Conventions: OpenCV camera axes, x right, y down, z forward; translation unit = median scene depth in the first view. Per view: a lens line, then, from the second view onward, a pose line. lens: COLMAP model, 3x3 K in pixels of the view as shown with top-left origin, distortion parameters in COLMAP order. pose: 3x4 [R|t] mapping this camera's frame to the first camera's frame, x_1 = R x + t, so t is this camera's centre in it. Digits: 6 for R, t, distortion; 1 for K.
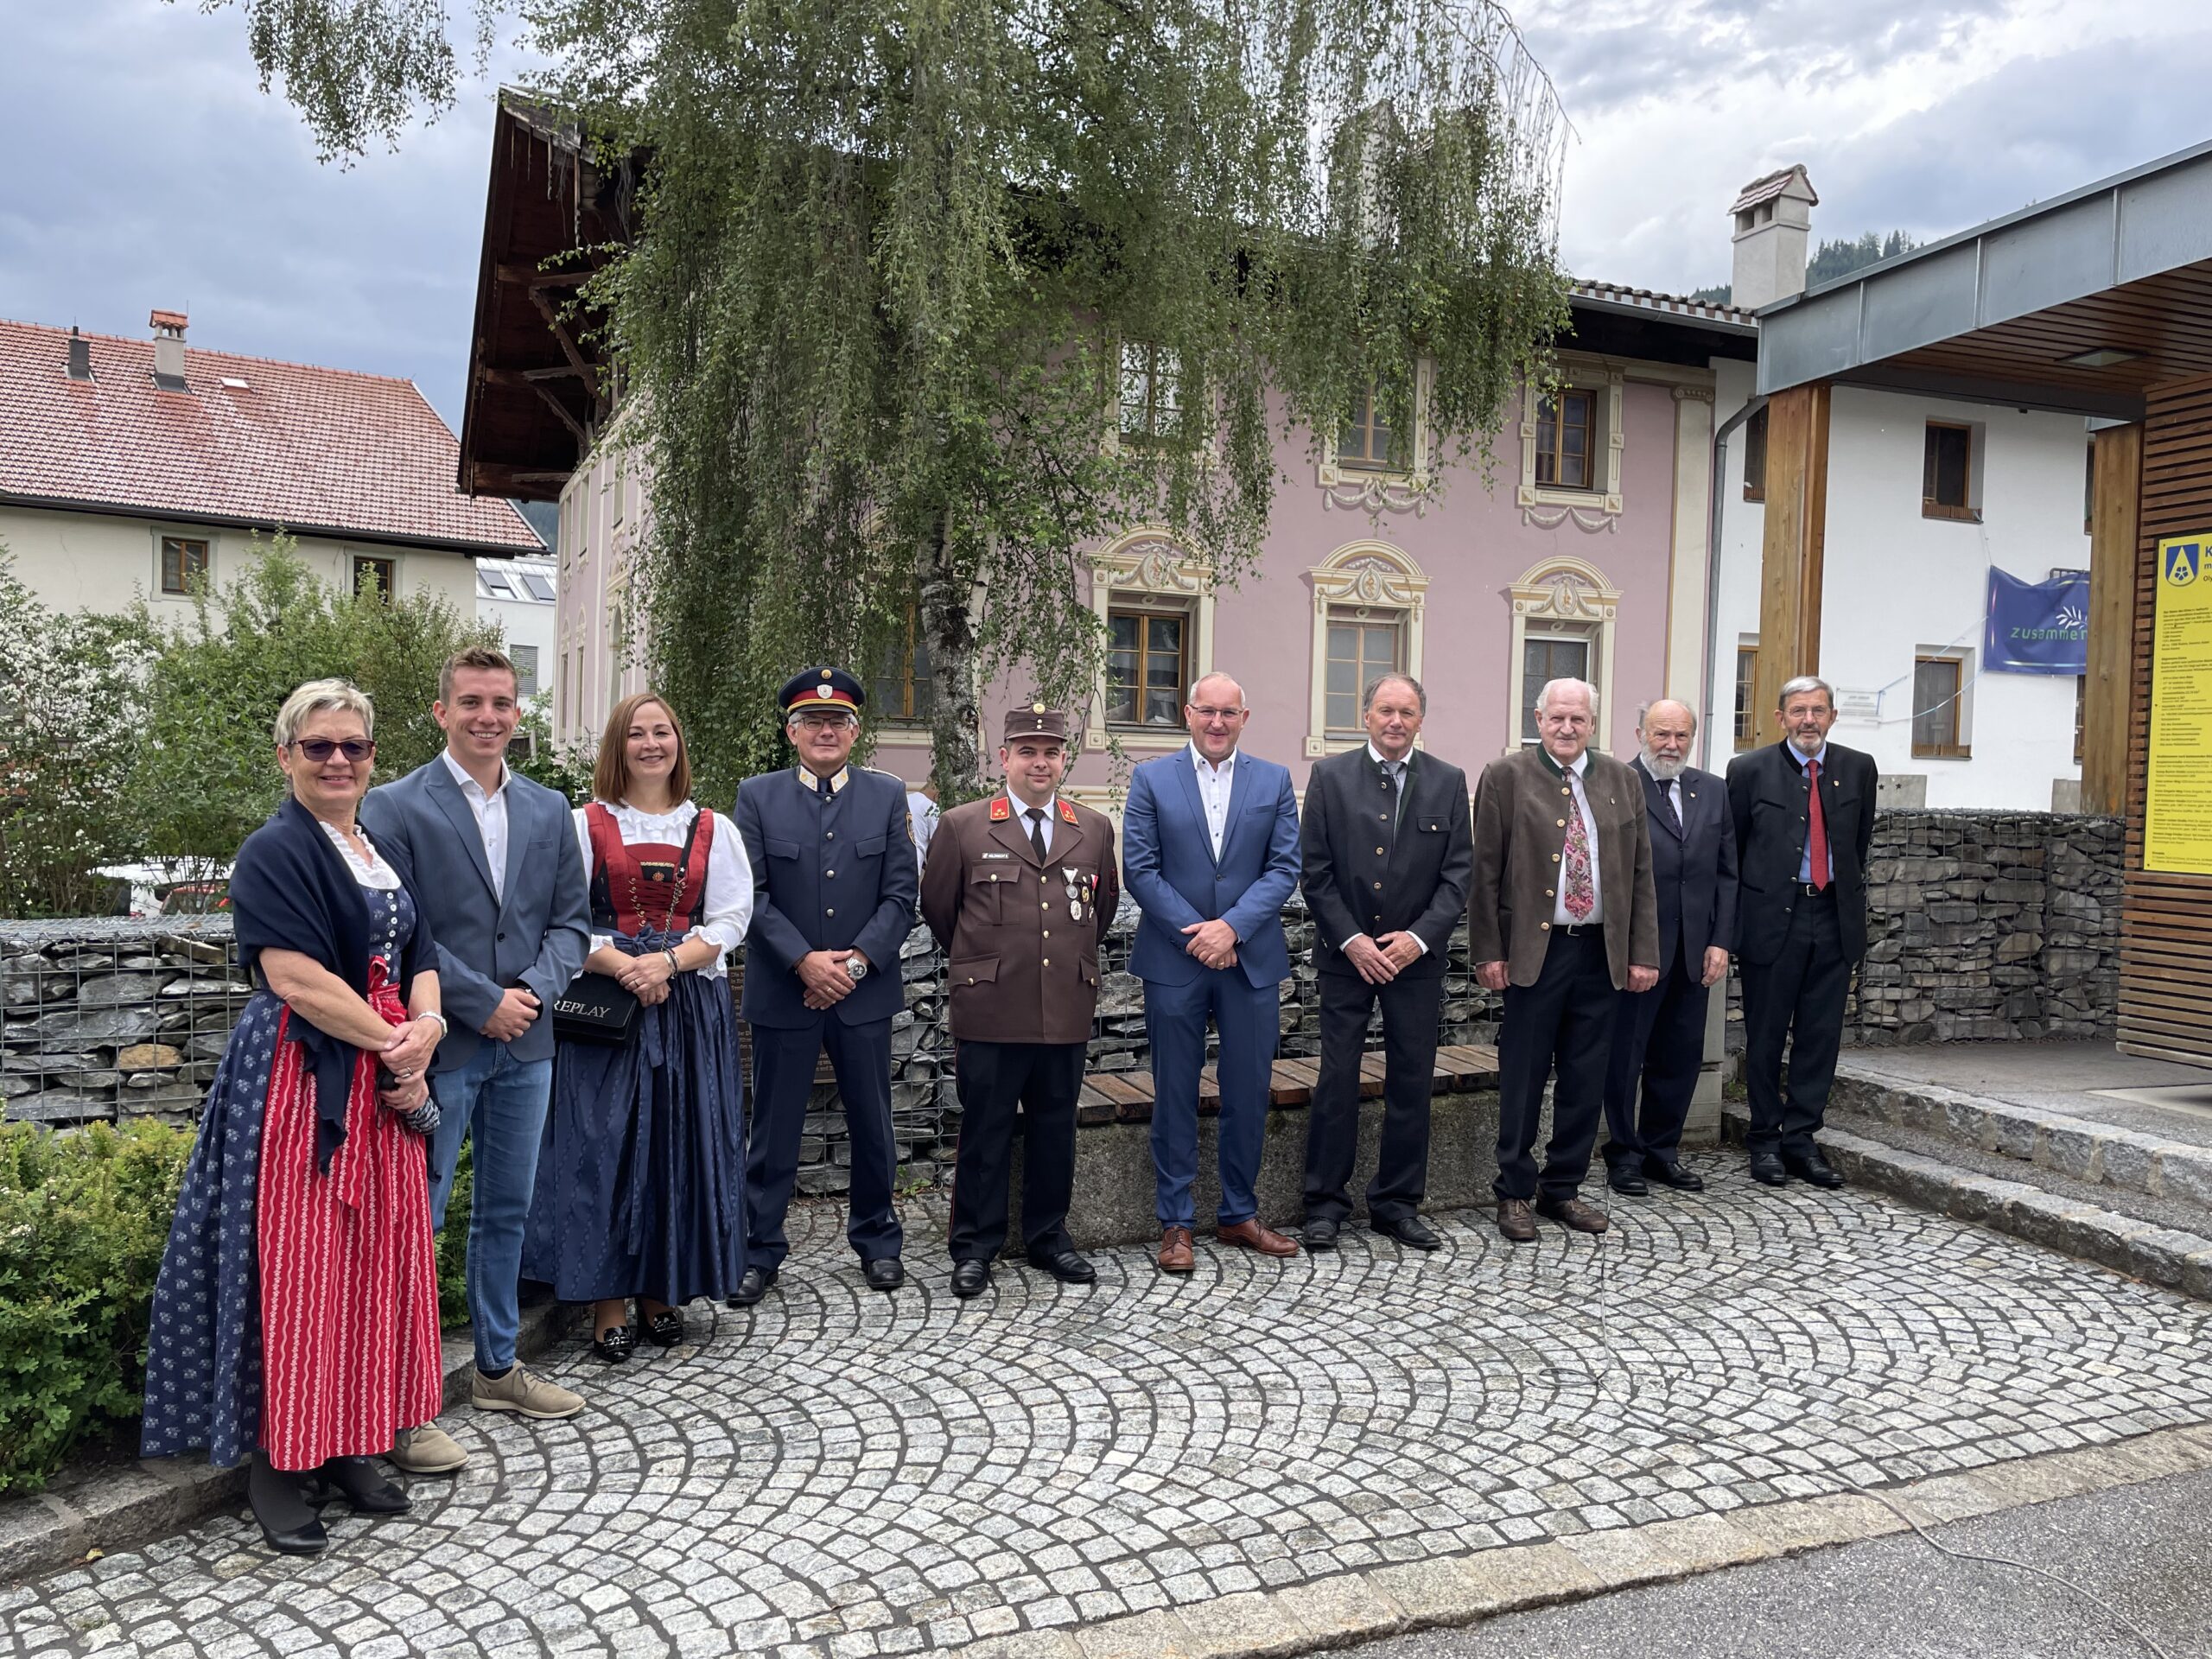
lens RADIAL K [[1690.0, 0, 1125.7], [0, 1690.0, 819.6], [0, 0, 1]] dist [0.111343, -0.137871]
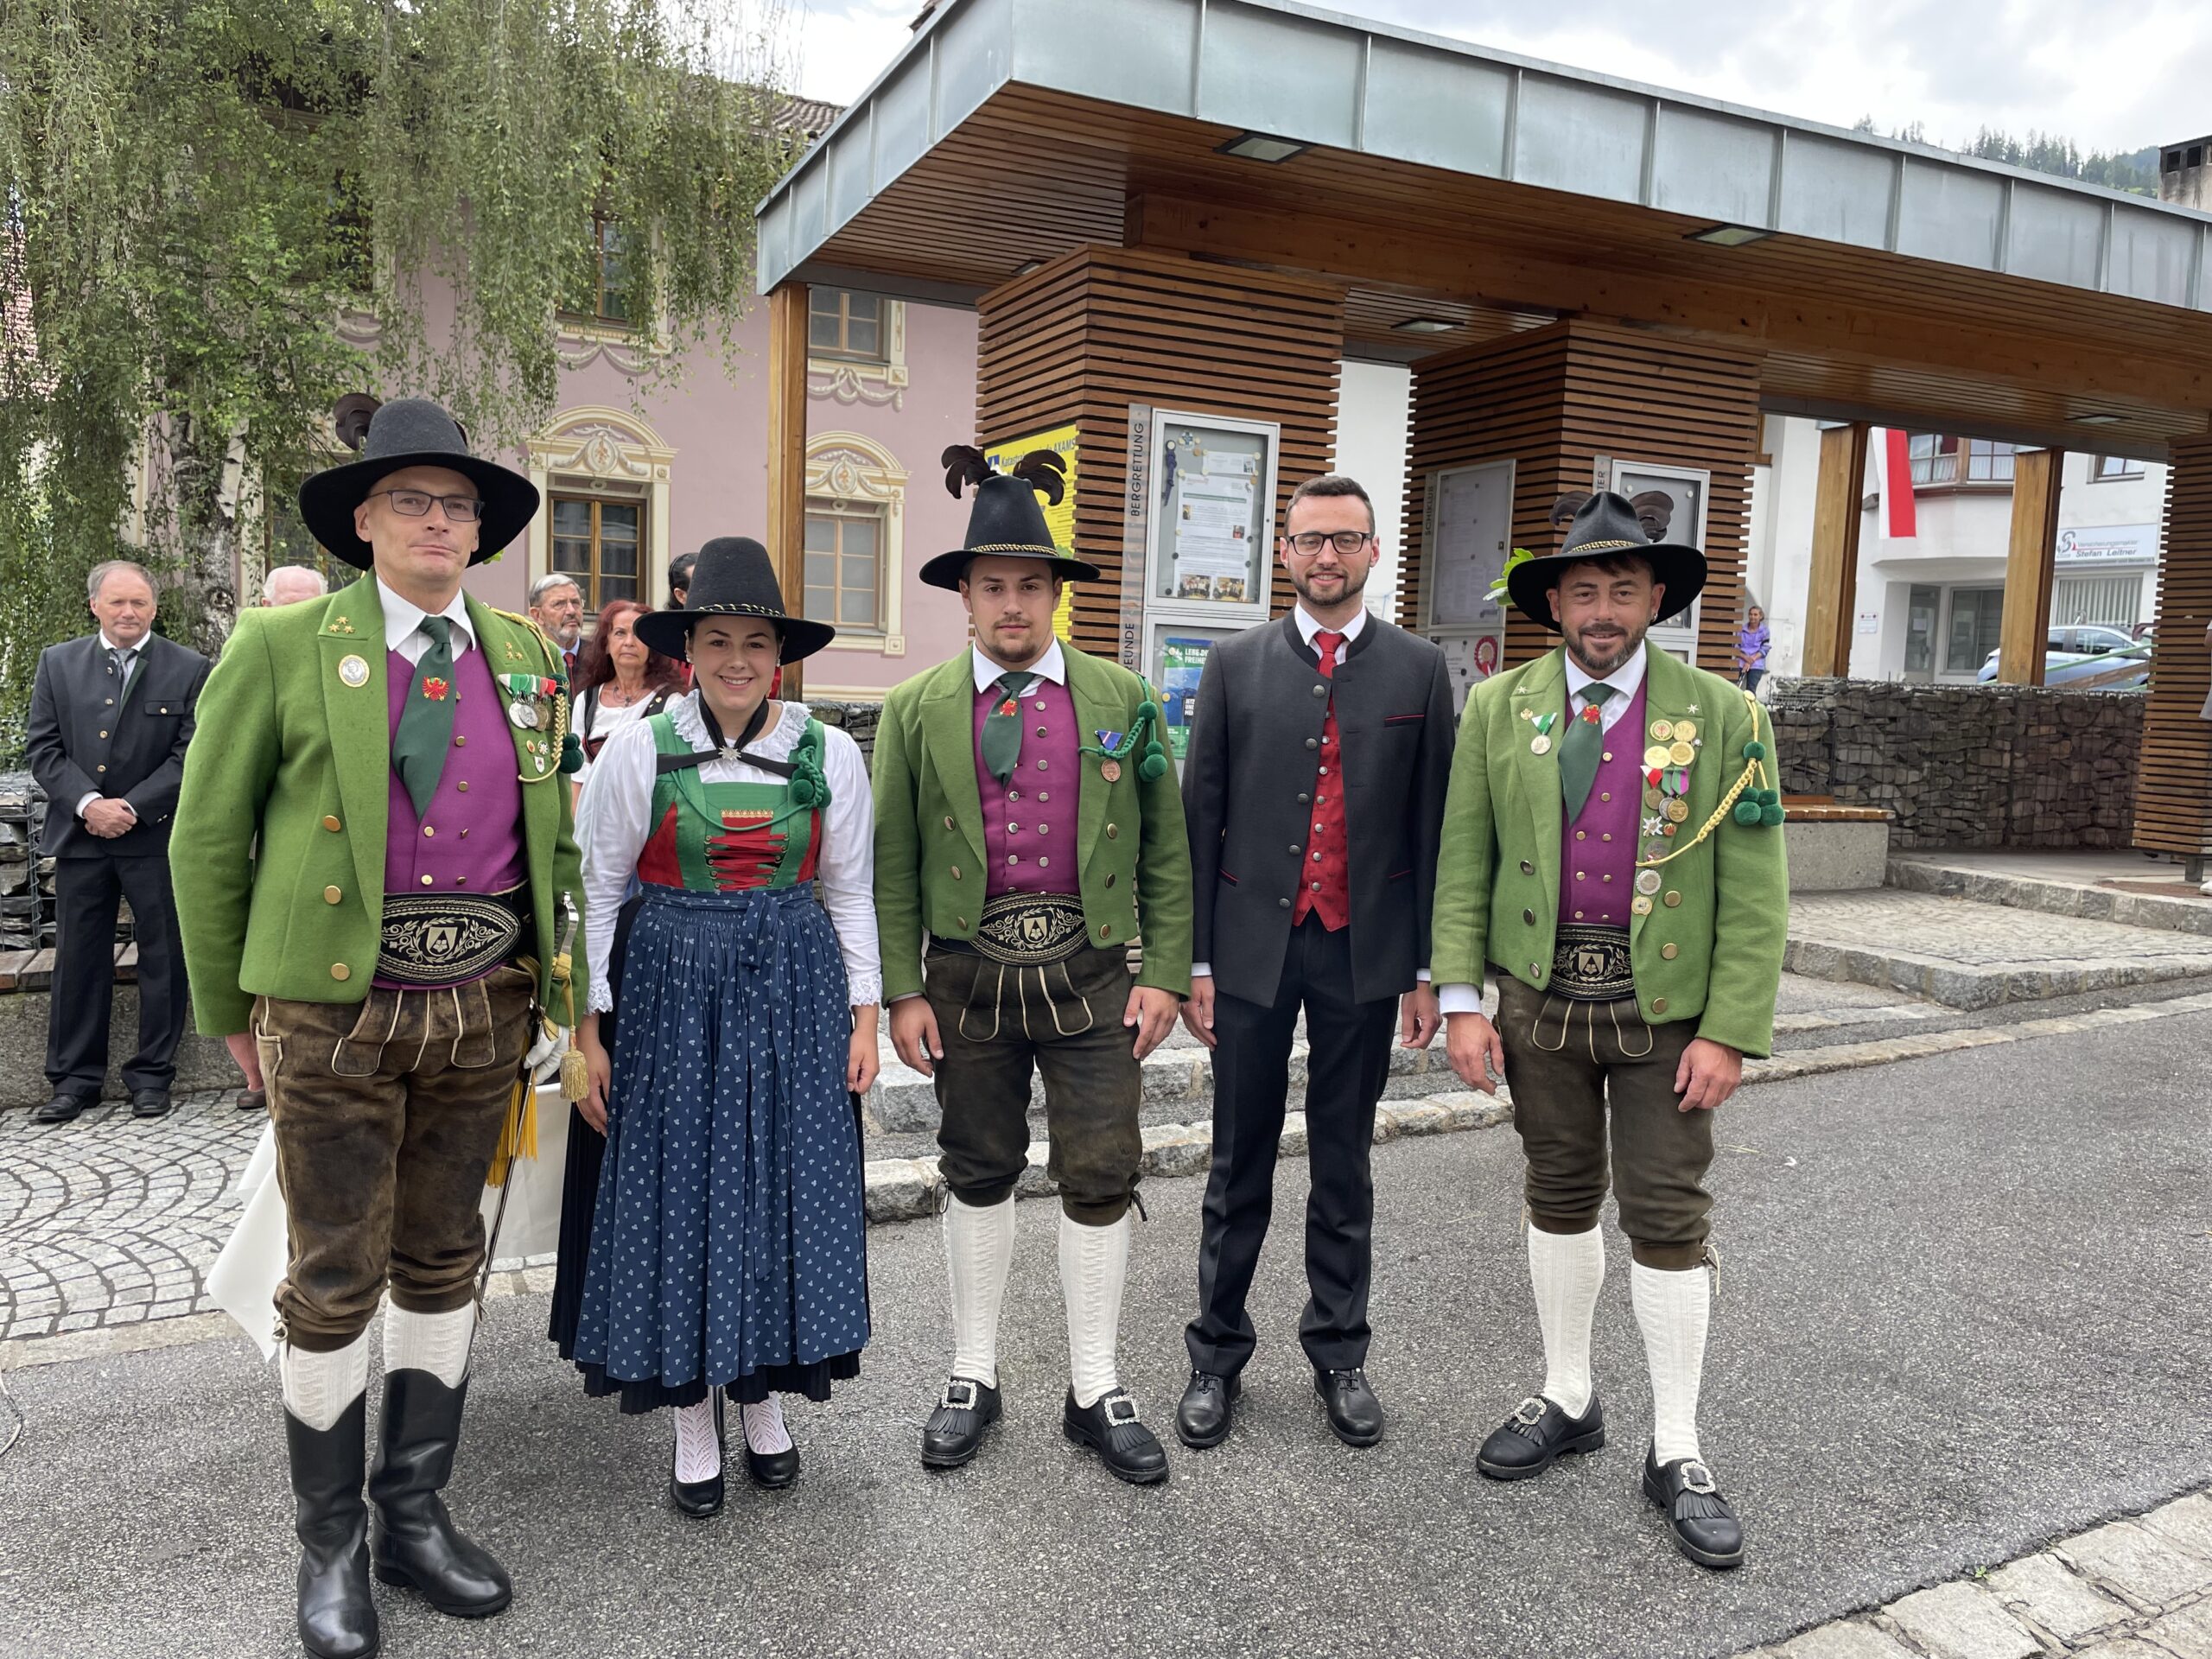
lens RADIAL K [[1690.0, 0, 1125.7], [0, 1690.0, 819.6], [0, 0, 1]] dist [0.111343, -0.137871]
pose [[0.997478, 0.008332, 0.070483, 0.355181], [-0.012690, 0.998020, 0.061611, -0.002022], [-0.069830, -0.062350, 0.995608, -0.029321]]
